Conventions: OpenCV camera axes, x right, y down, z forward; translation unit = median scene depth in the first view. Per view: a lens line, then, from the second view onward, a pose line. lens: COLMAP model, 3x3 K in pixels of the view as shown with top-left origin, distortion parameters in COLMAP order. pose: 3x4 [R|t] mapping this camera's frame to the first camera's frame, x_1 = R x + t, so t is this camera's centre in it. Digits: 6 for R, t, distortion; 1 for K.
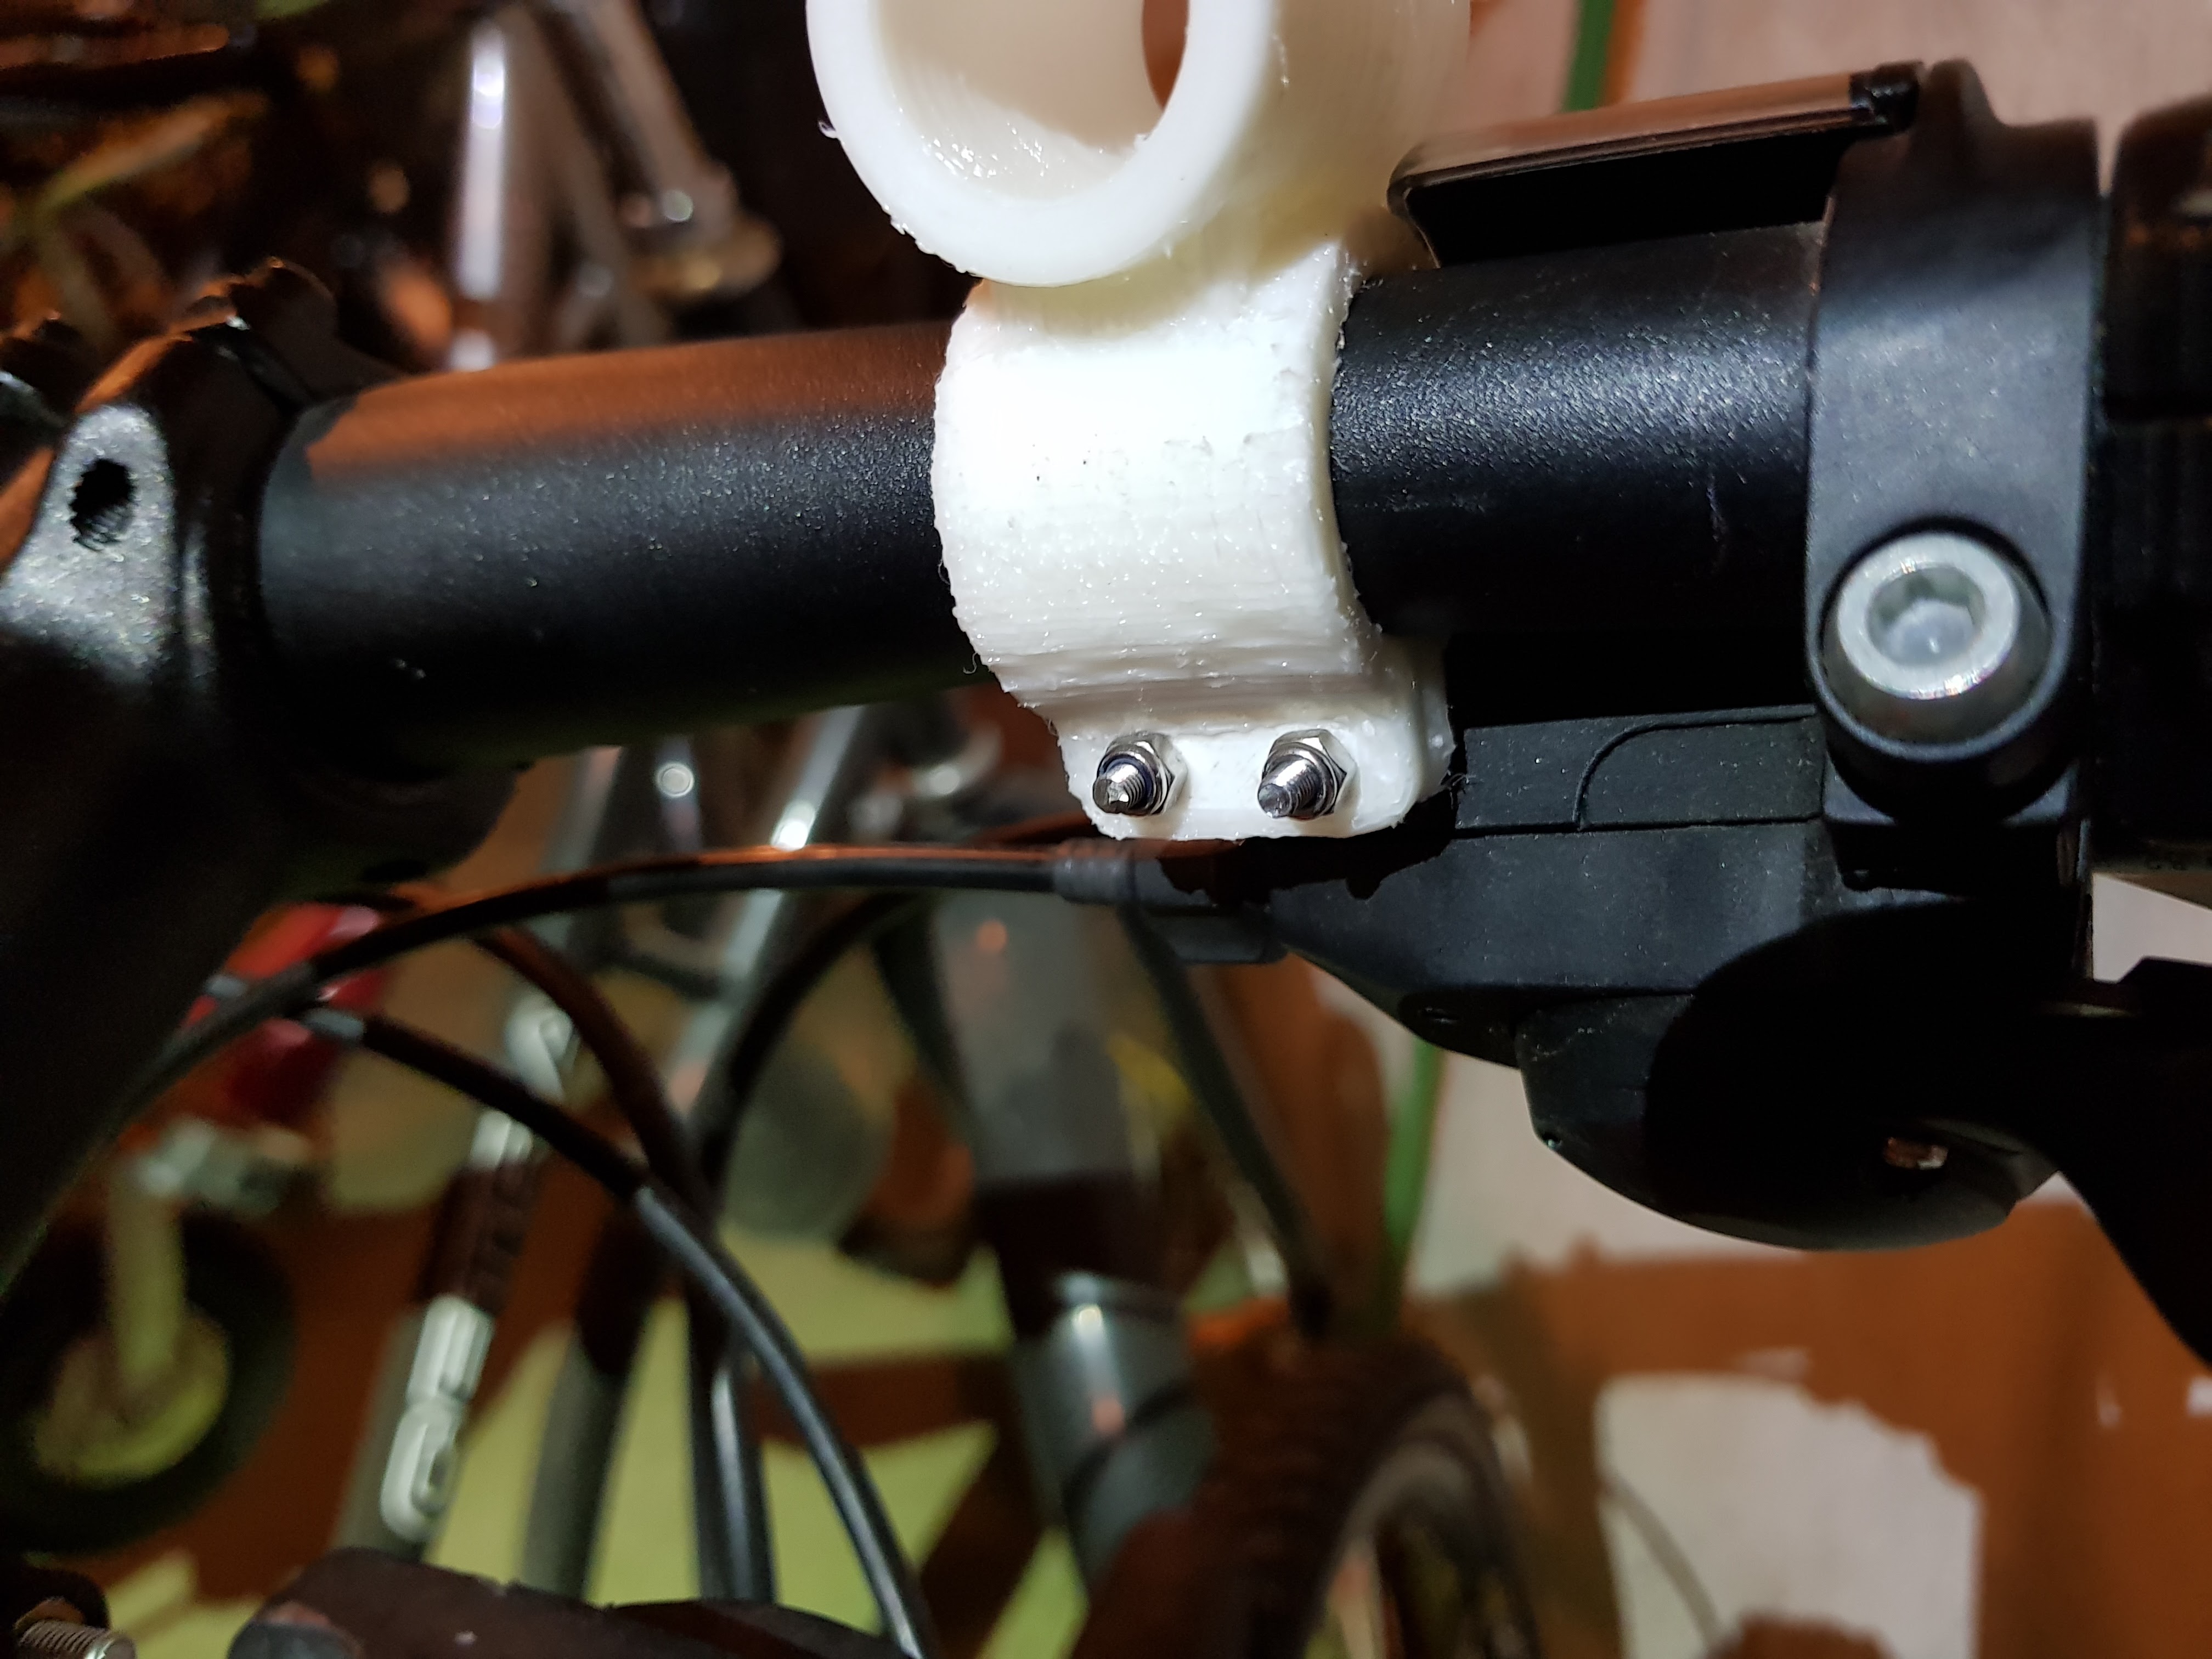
lens RADIAL K [[1706.1, 0, 1106.0], [0, 1706.1, 829.5], [0, 0, 1]] dist [0.055395, -0.156339]
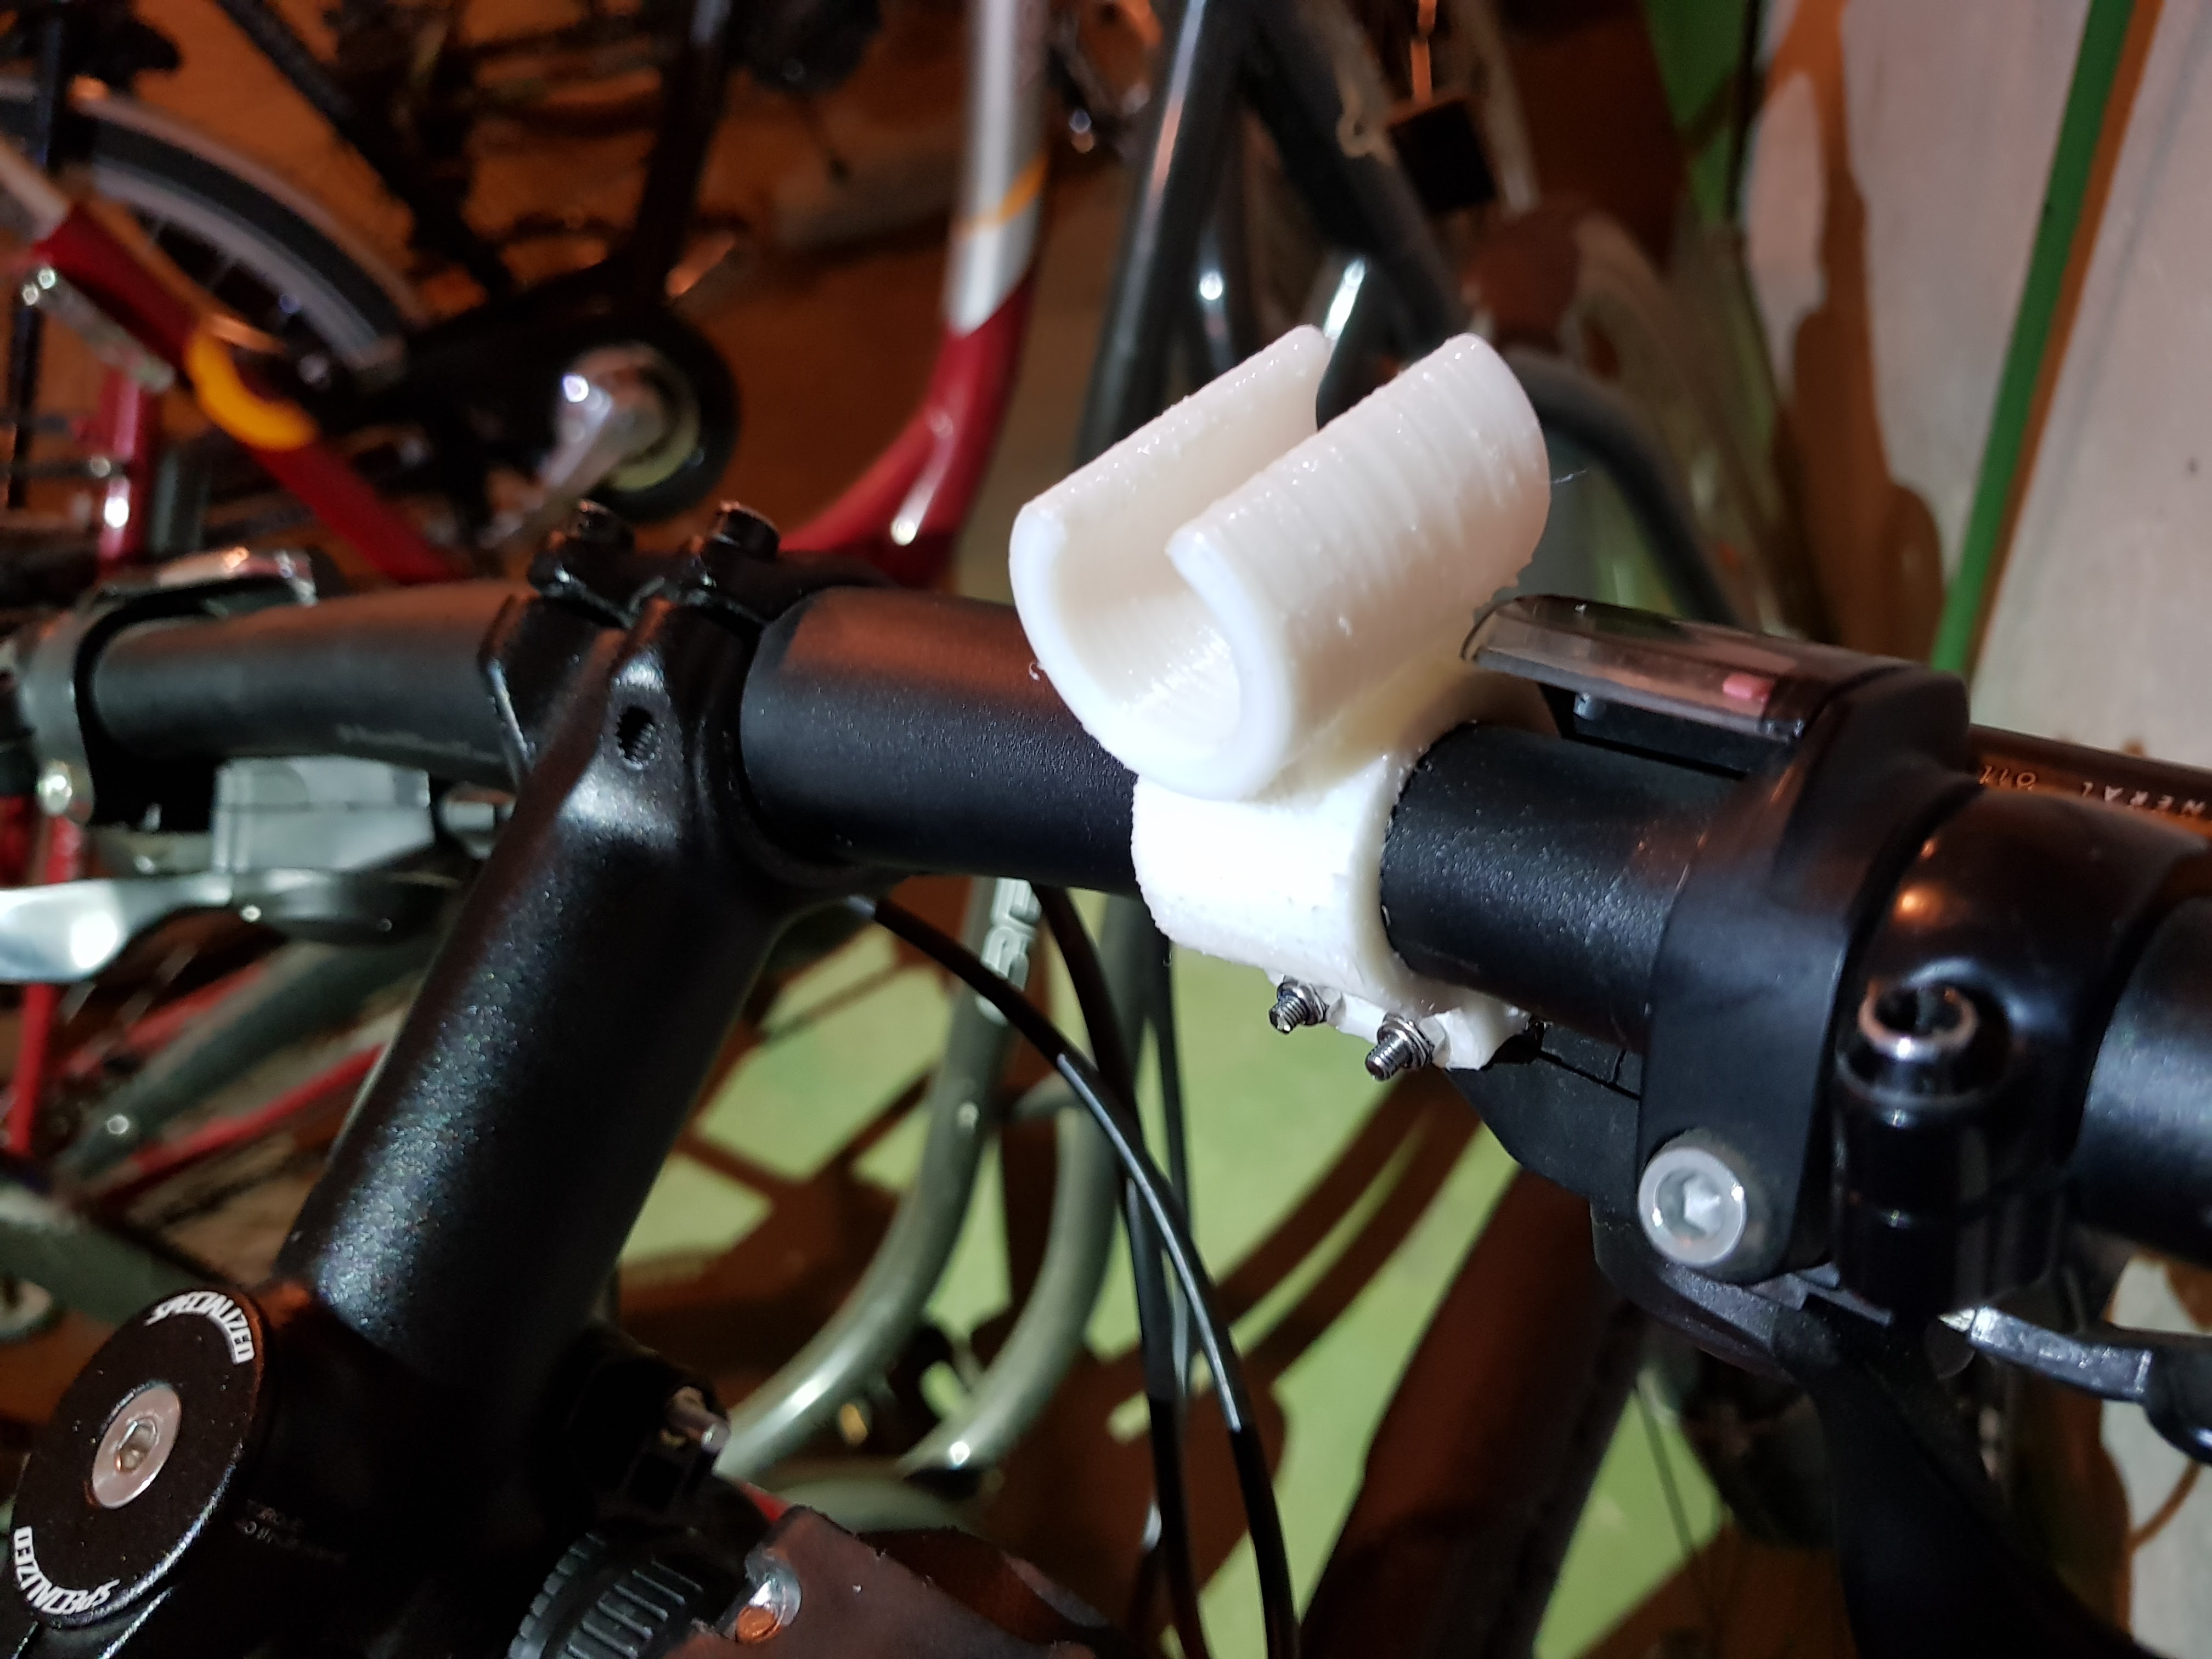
lens RADIAL K [[1706.1, 0, 1106.0], [0, 1706.1, 829.5], [0, 0, 1]] dist [0.055395, -0.156339]
pose [[0.950637, 0.052102, -0.305899, 0.312442], [0.044307, 0.952911, 0.299996, -0.647465], [0.307125, -0.298741, 0.903564, -0.297737]]
